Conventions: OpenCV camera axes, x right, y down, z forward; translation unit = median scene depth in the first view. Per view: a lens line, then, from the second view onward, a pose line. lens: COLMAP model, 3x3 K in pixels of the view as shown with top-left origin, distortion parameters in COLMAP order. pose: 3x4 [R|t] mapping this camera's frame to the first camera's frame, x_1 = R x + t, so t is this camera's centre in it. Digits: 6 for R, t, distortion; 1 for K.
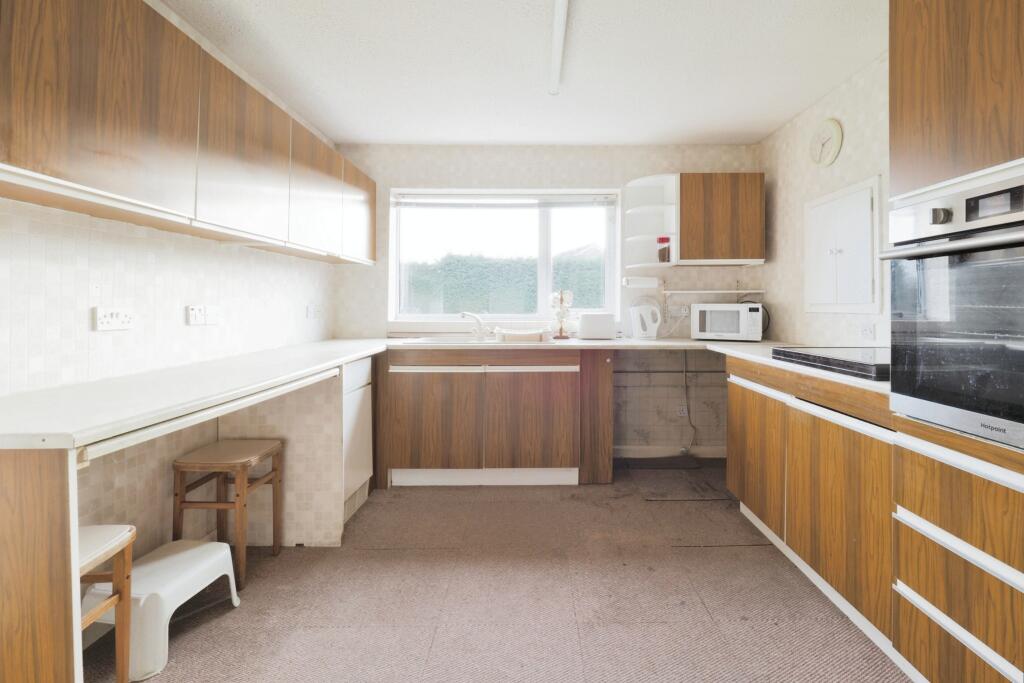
lens RADIAL K [[496.5, 0, 513.1], [0, 496.5, 312.7], [0, 0, 1]] dist [0.001375, 0.000256]
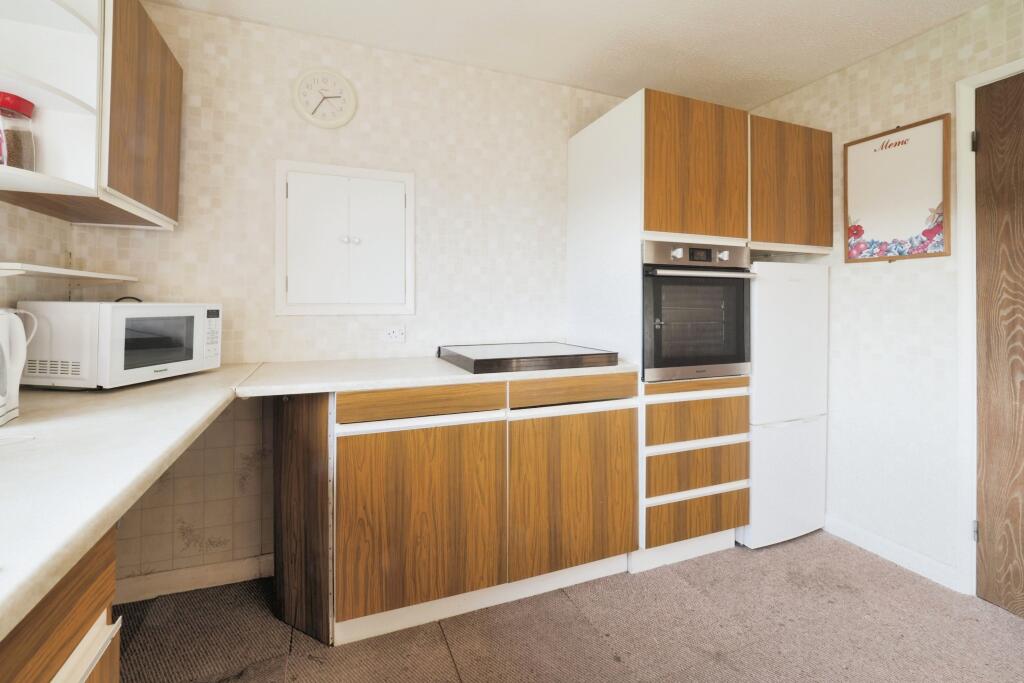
lens RADIAL K [[448.9, 0, 507.8], [0, 448.9, 298.8], [0, 0, 1]] dist [0.000653, 0.000047]
pose [[-0.414496, 0.004517, 0.910040, -0.160095], [0.006902, 0.999975, -0.001820, -0.026559], [-0.910025, 0.005527, -0.414517, 1.271245]]
